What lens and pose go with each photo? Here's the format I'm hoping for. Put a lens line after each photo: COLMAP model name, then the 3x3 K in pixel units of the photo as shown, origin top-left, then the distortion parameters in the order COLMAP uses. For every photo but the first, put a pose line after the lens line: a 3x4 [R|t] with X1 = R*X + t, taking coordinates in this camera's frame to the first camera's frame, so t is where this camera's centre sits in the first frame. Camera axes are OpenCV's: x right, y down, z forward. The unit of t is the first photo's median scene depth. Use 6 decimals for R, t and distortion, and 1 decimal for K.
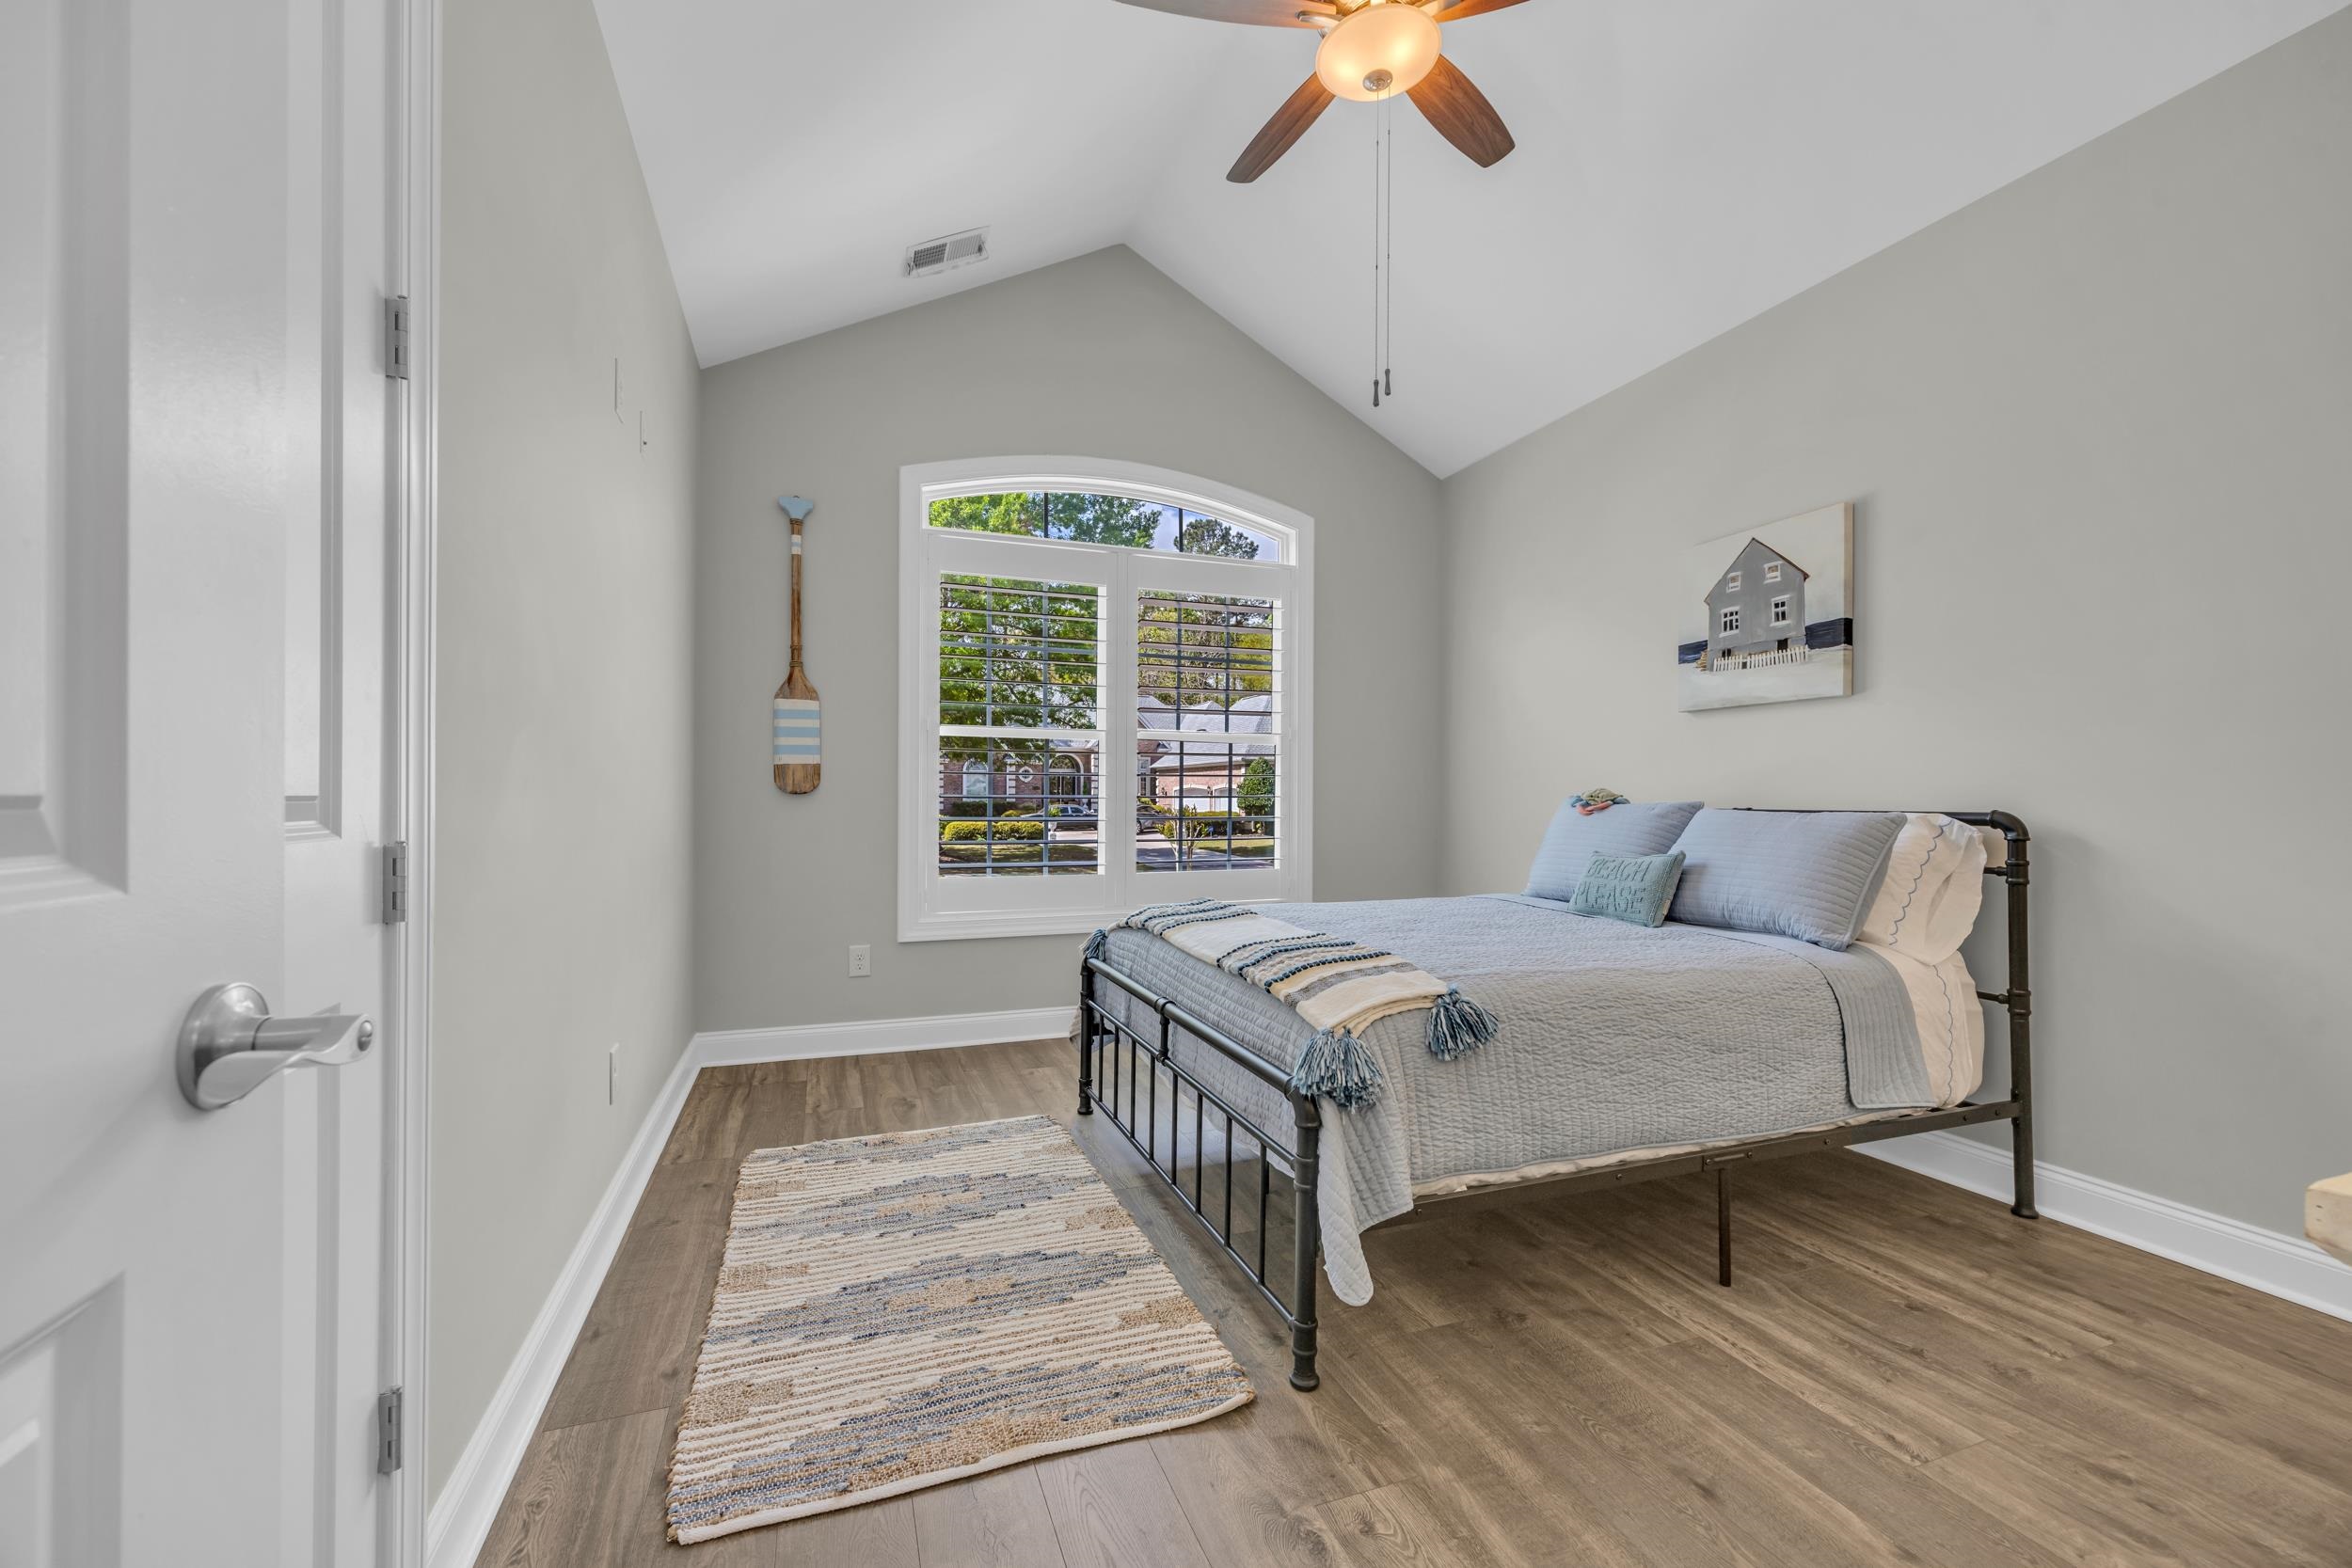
lens RADIAL K [[908.0, 0, 1159.5], [0, 908.0, 800.5], [0, 0, 1]] dist [-0.000775, 0.000078]
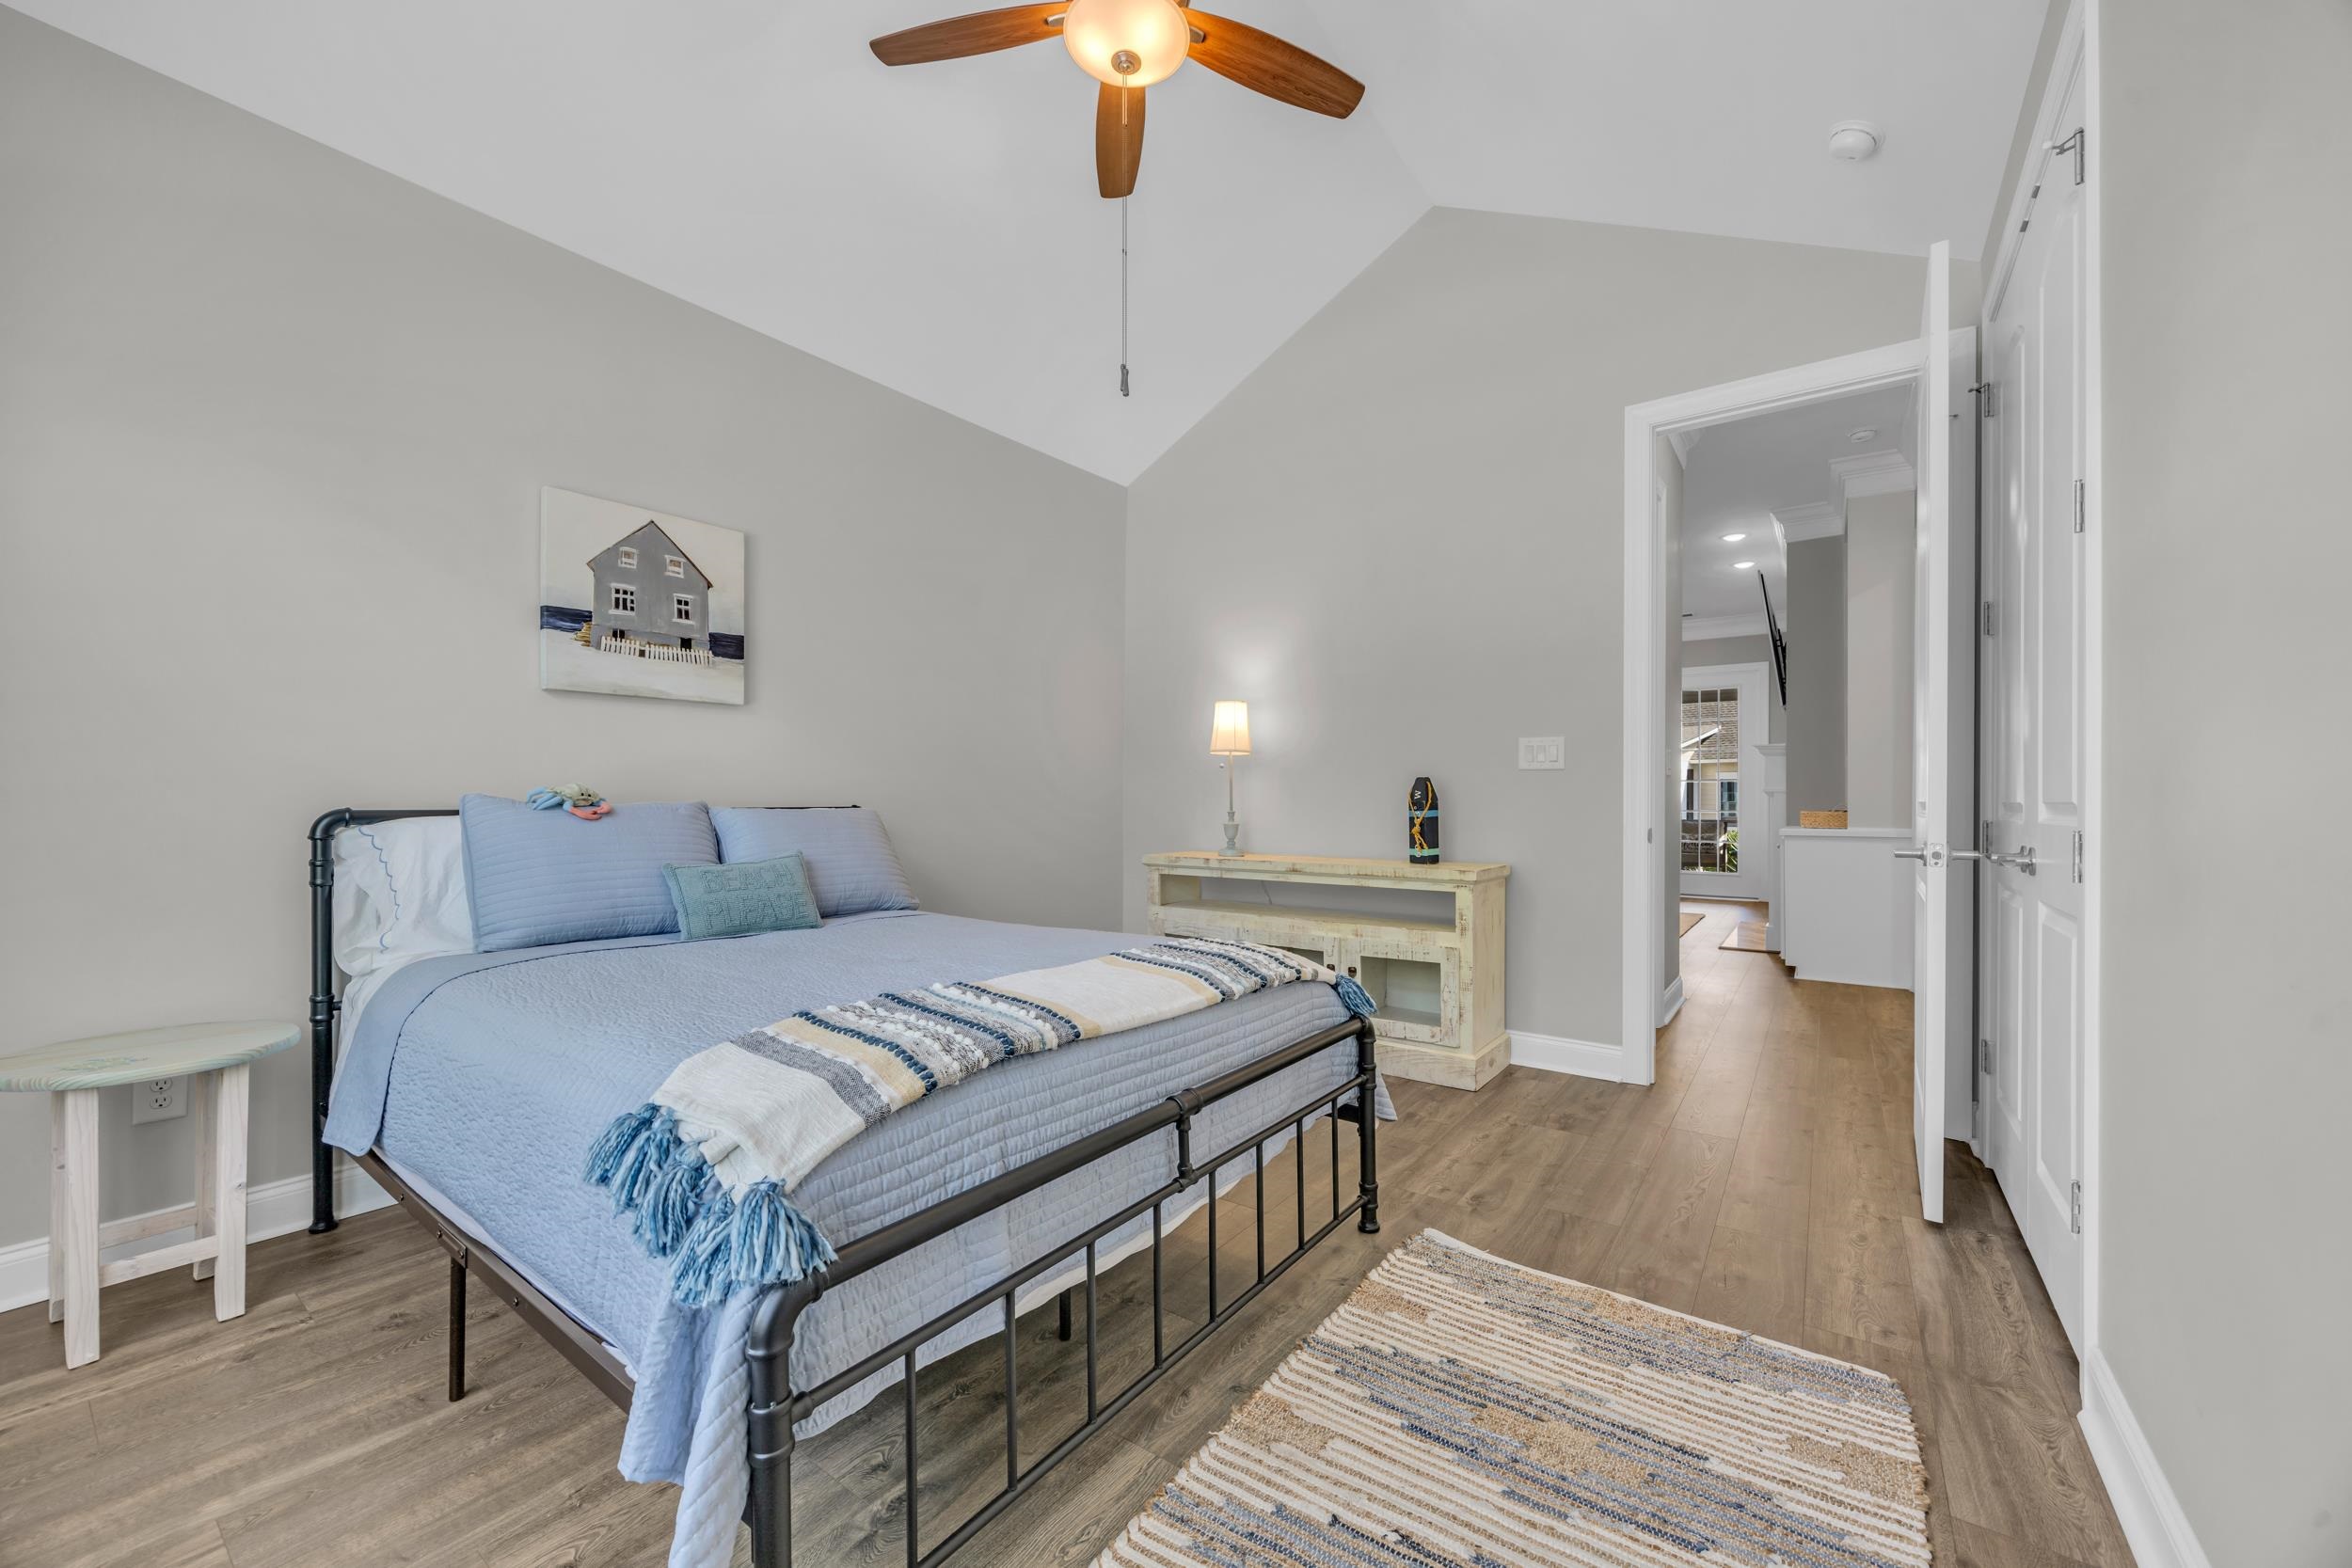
lens RADIAL K [[908.0, 0, 1159.5], [0, 908.0, 800.5], [0, 0, 1]] dist [-0.000775, 0.000078]
pose [[-0.548162, -0.011089, 0.836299, -0.457841], [-0.003956, 0.999935, 0.010666, -0.010491], [-0.836363, 0.002538, -0.548170, 1.142498]]
